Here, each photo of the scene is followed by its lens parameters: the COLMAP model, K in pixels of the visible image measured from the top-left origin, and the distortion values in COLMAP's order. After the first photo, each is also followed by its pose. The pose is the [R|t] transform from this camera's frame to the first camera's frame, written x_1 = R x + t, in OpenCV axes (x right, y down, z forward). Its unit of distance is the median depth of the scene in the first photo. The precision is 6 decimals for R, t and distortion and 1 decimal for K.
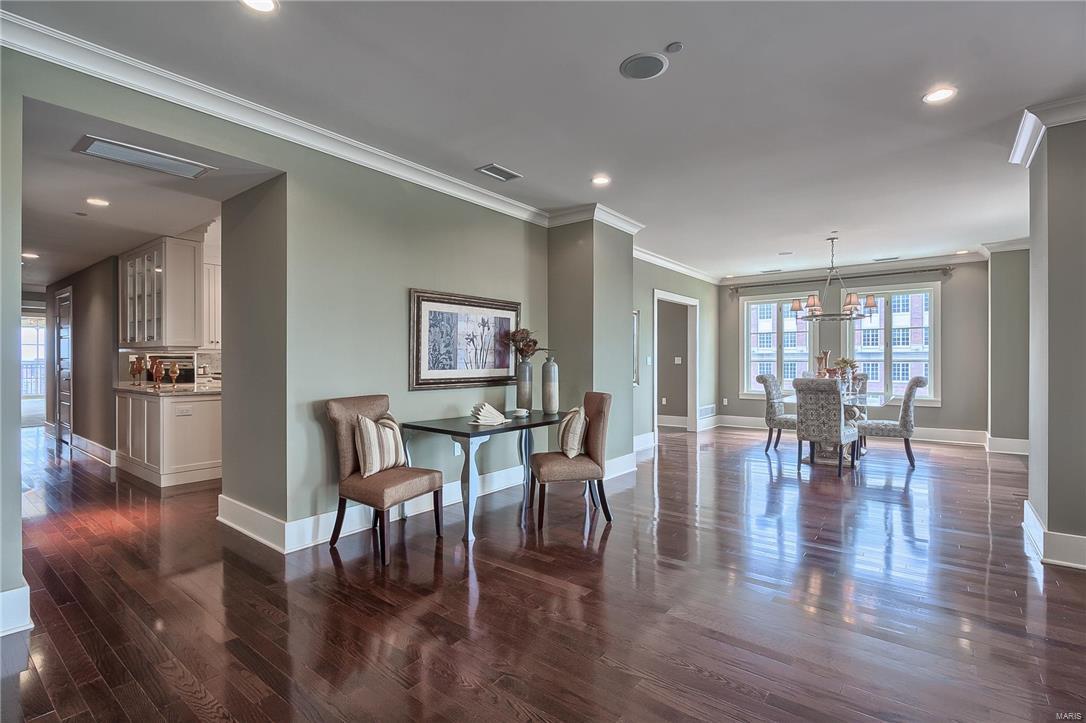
lens RADIAL K [[499.4, 0, 538.1], [0, 499.4, 359.4], [0, 0, 1]] dist [-0.001086, -0.003020]
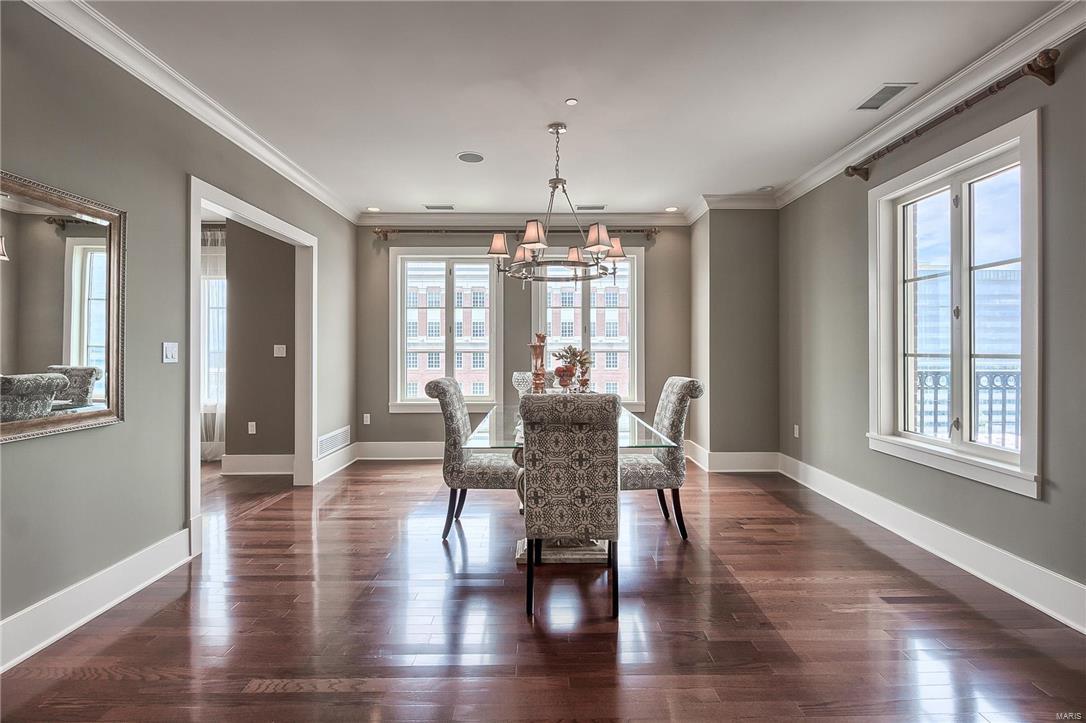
lens RADIAL K [[499.4, 0, 530.3], [0, 499.4, 350.6], [0, 0, 1]] dist [-0.001086, -0.003020]
pose [[0.785562, 0.001088, 0.618782, 0.264741], [-0.002697, 0.999995, 0.001666, 0.000567], [-0.618777, -0.002978, 0.785561, 0.680684]]
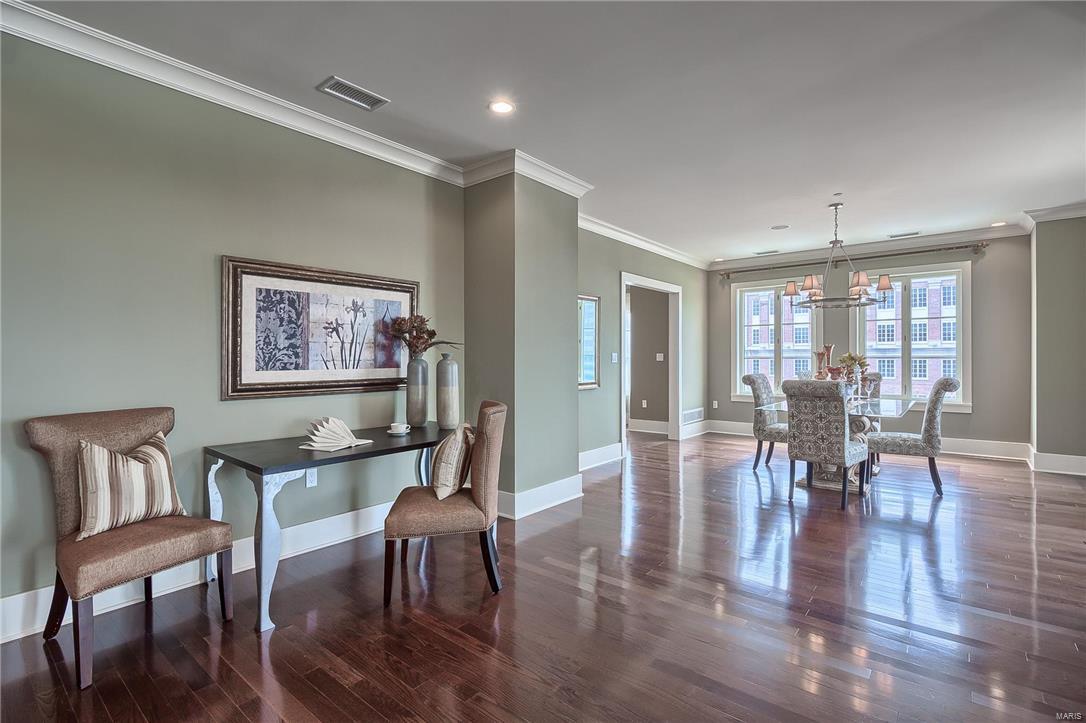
lens RADIAL K [[499.4, 0, 538.1], [0, 499.4, 355.4], [0, 0, 1]] dist [-0.001086, -0.003020]
pose [[0.999746, -0.000586, -0.022511, 0.147201], [0.000557, 0.999999, -0.001302, 0.000276], [0.022512, 0.001289, 0.999746, 0.213904]]
